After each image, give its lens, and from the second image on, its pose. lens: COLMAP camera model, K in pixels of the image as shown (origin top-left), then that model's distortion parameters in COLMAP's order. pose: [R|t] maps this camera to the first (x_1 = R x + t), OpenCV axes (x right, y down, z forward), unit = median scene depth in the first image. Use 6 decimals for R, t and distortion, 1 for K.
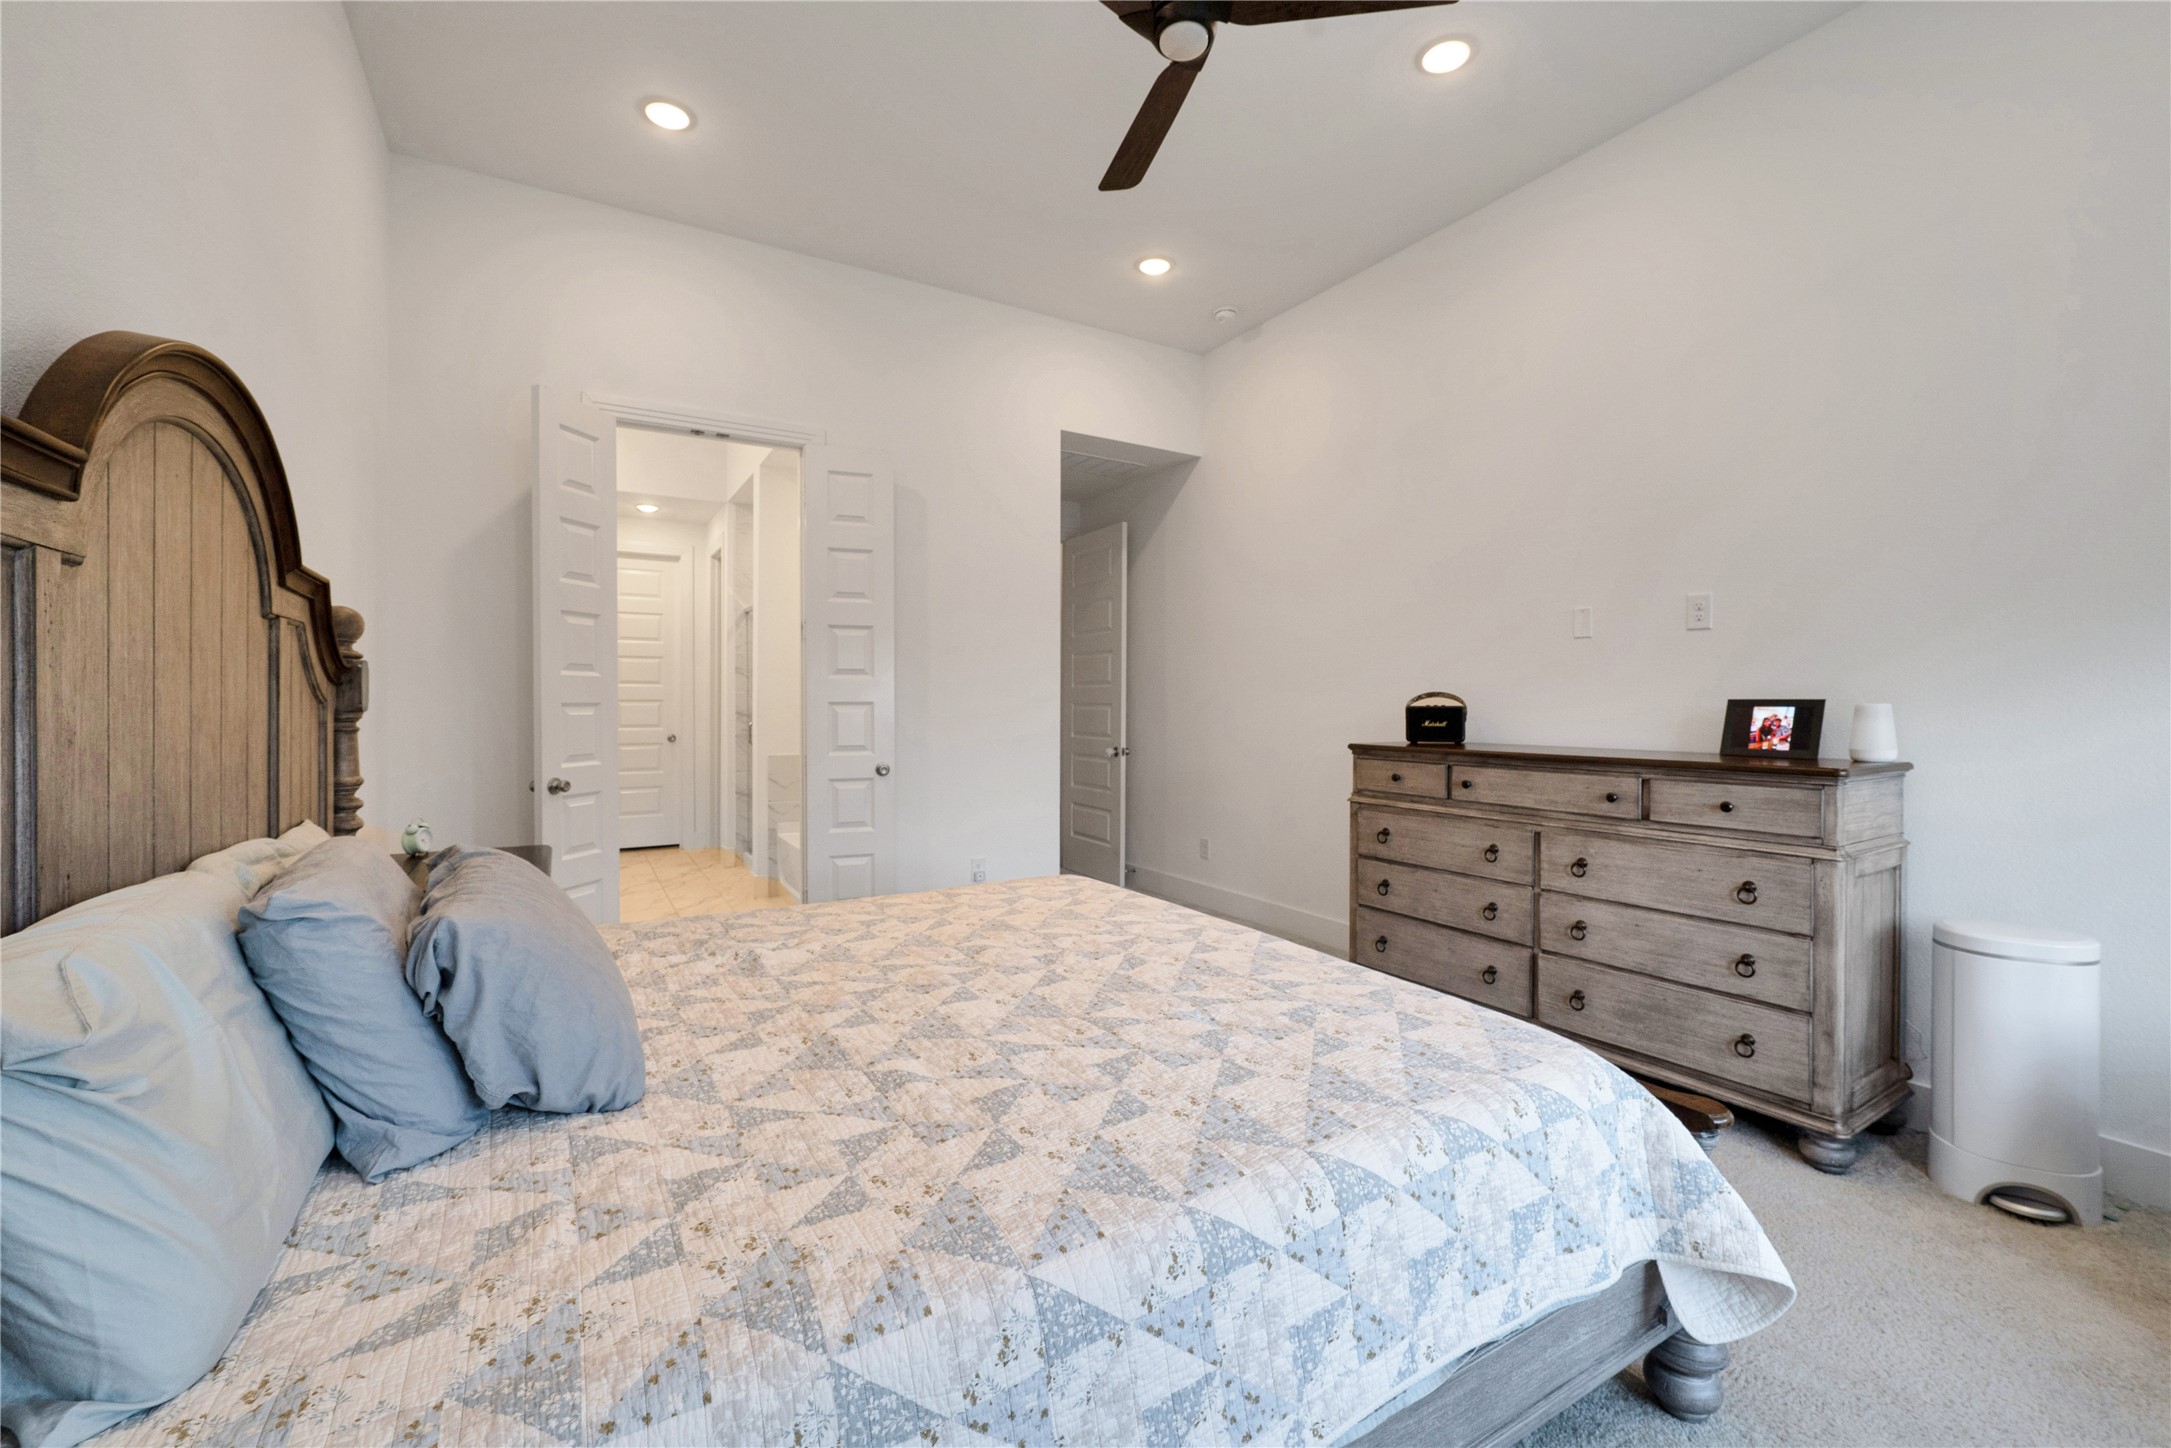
lens RADIAL K [[843.2, 0, 1093.4], [0, 843.2, 706.0], [0, 0, 1]] dist [-0.030490, 0.008881]
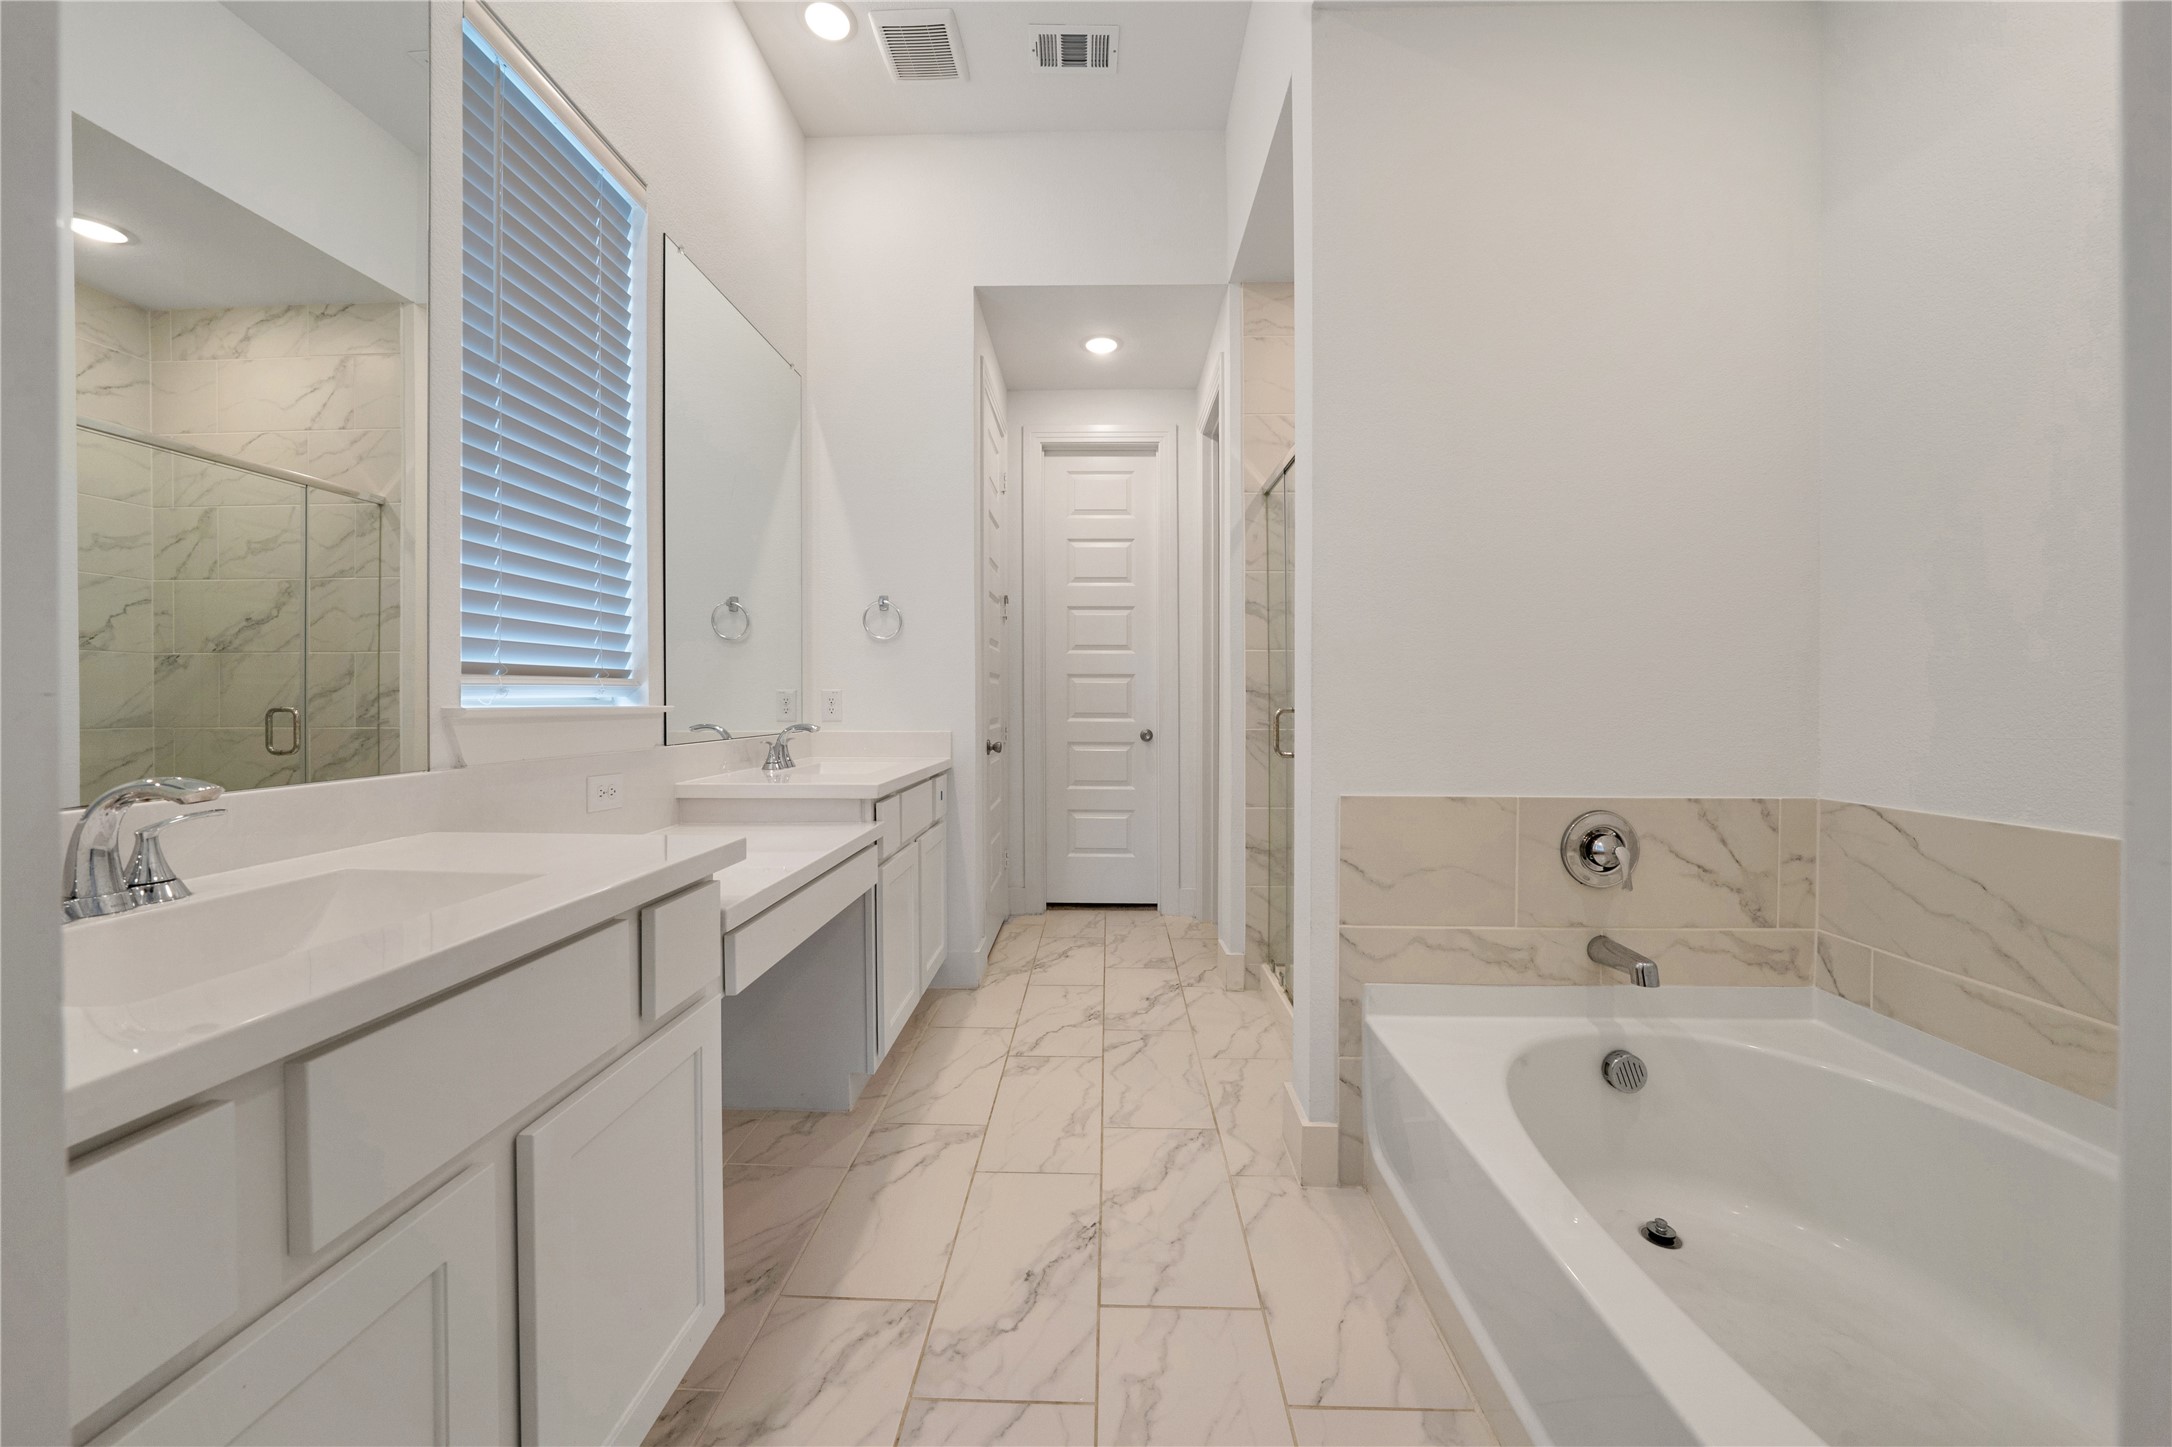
lens RADIAL K [[763.2, 0, 1077.9], [0, 763.2, 705.5], [0, 0, 1]] dist [-0.023200, 0.005199]
pose [[0.825573, 0.005602, -0.564268, -0.245592], [-0.001945, 0.999973, 0.007081, 0.013147], [0.564293, -0.004749, 0.825561, 0.549889]]
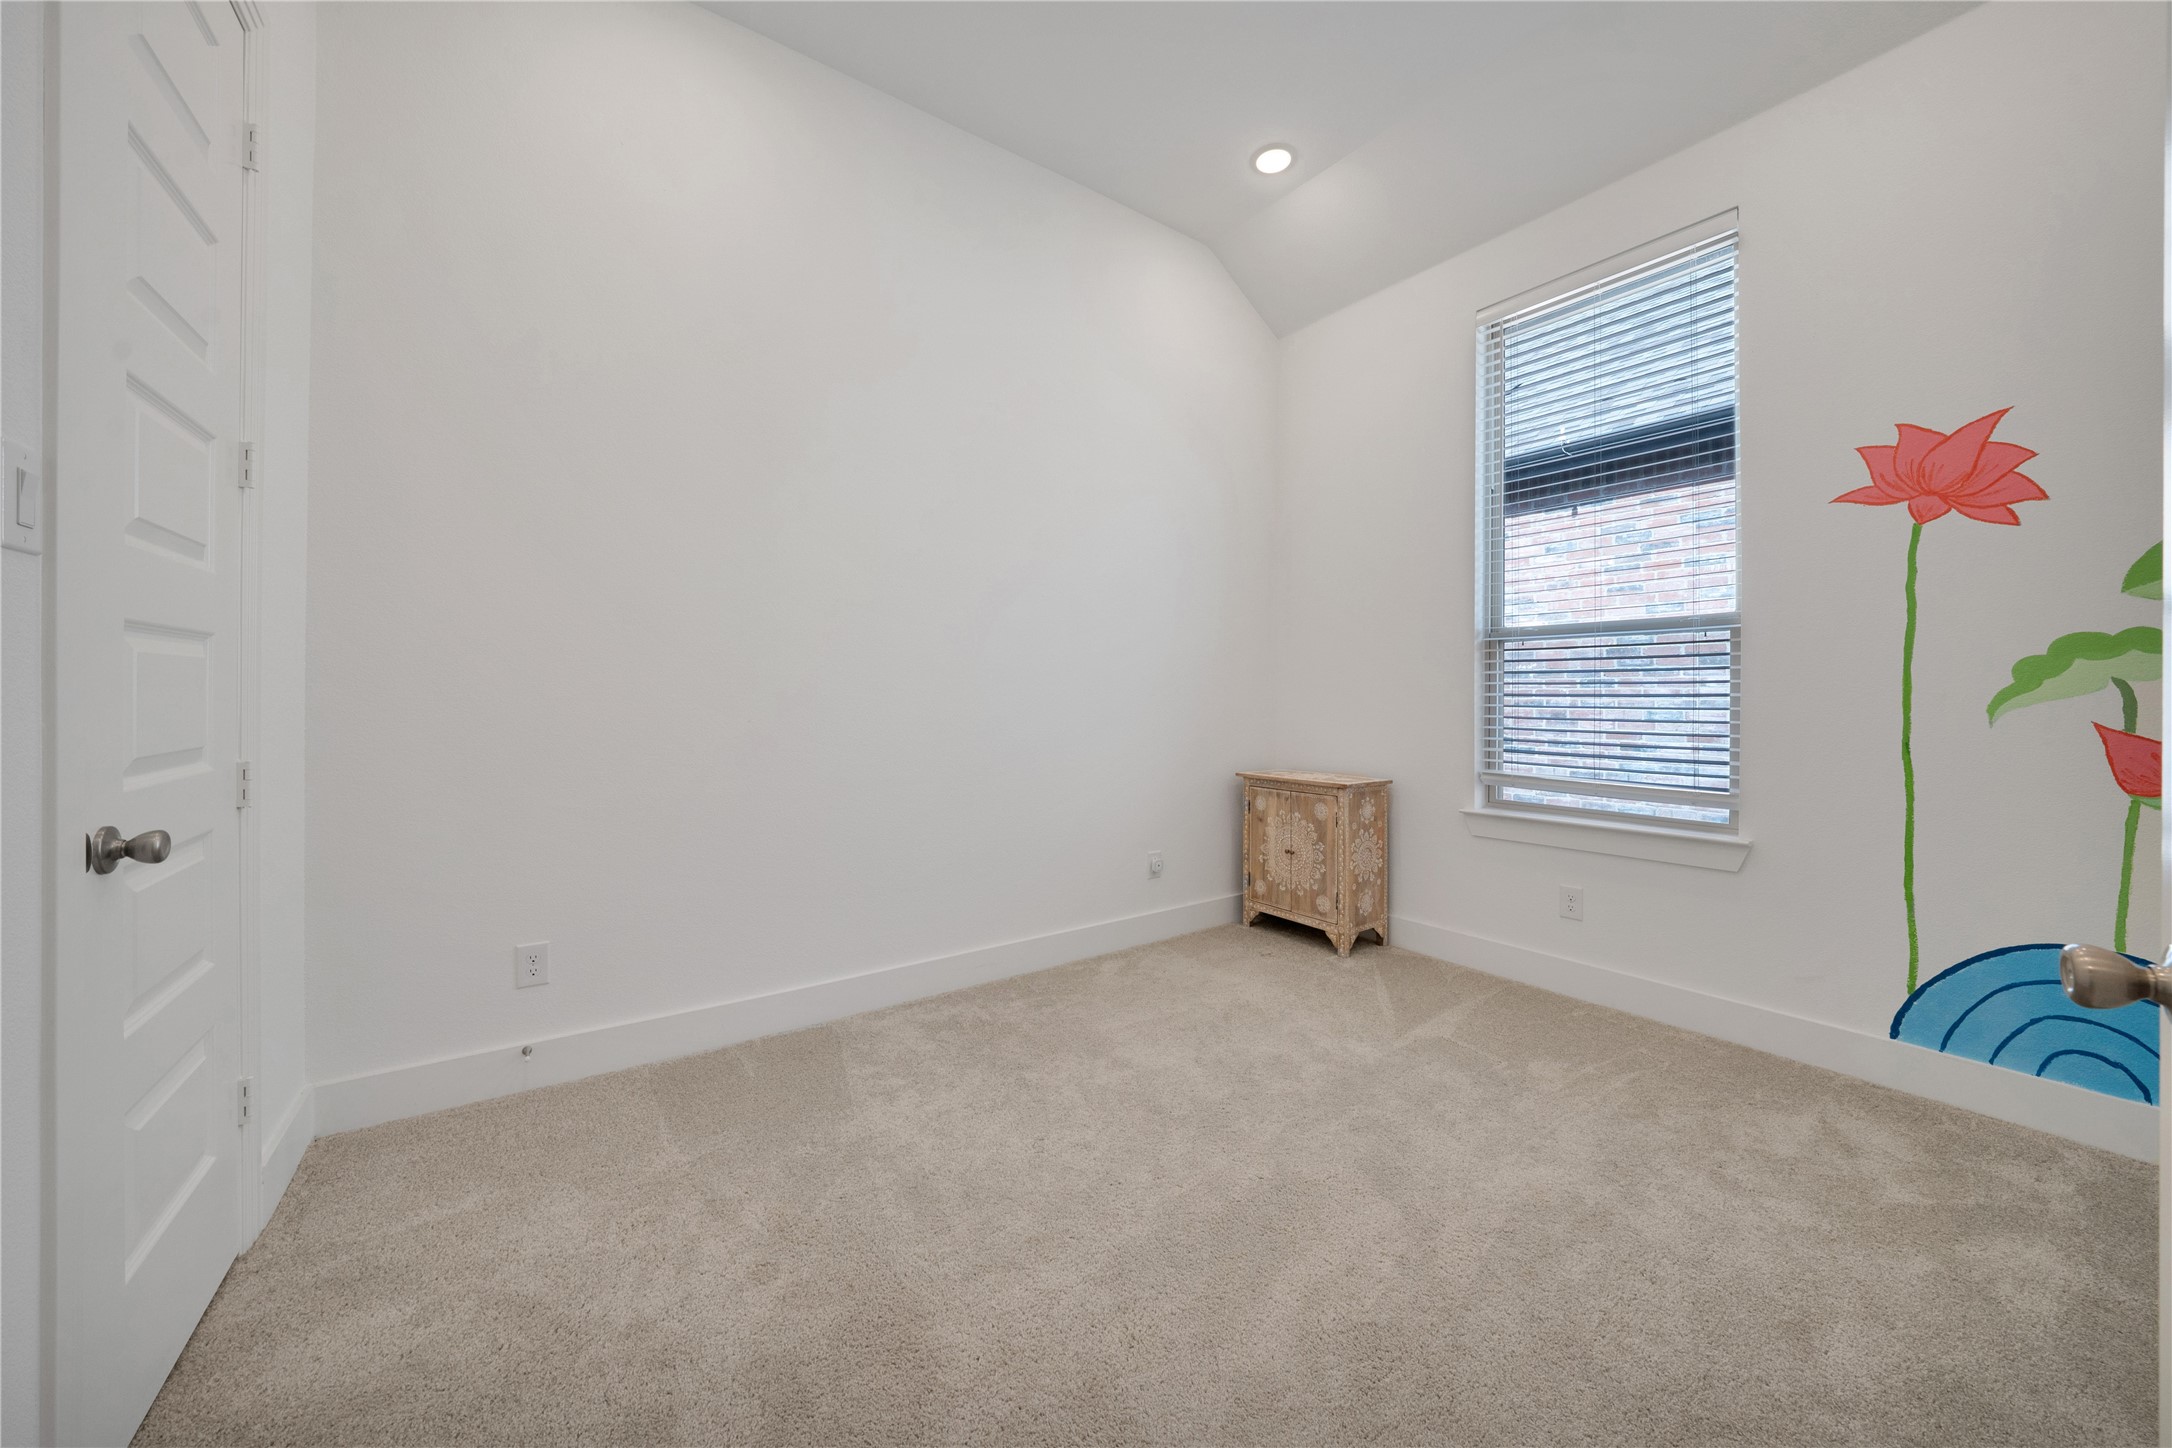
lens RADIAL K [[763.2, 0, 1077.9], [0, 763.2, 706.0], [0, 0, 1]] dist [-0.023200, 0.005199]
pose [[0.998882, 0.008600, 0.046490, -0.384690], [-0.008966, 0.999930, 0.007684, 0.010429], [-0.046421, -0.008092, 0.998889, 0.773188]]
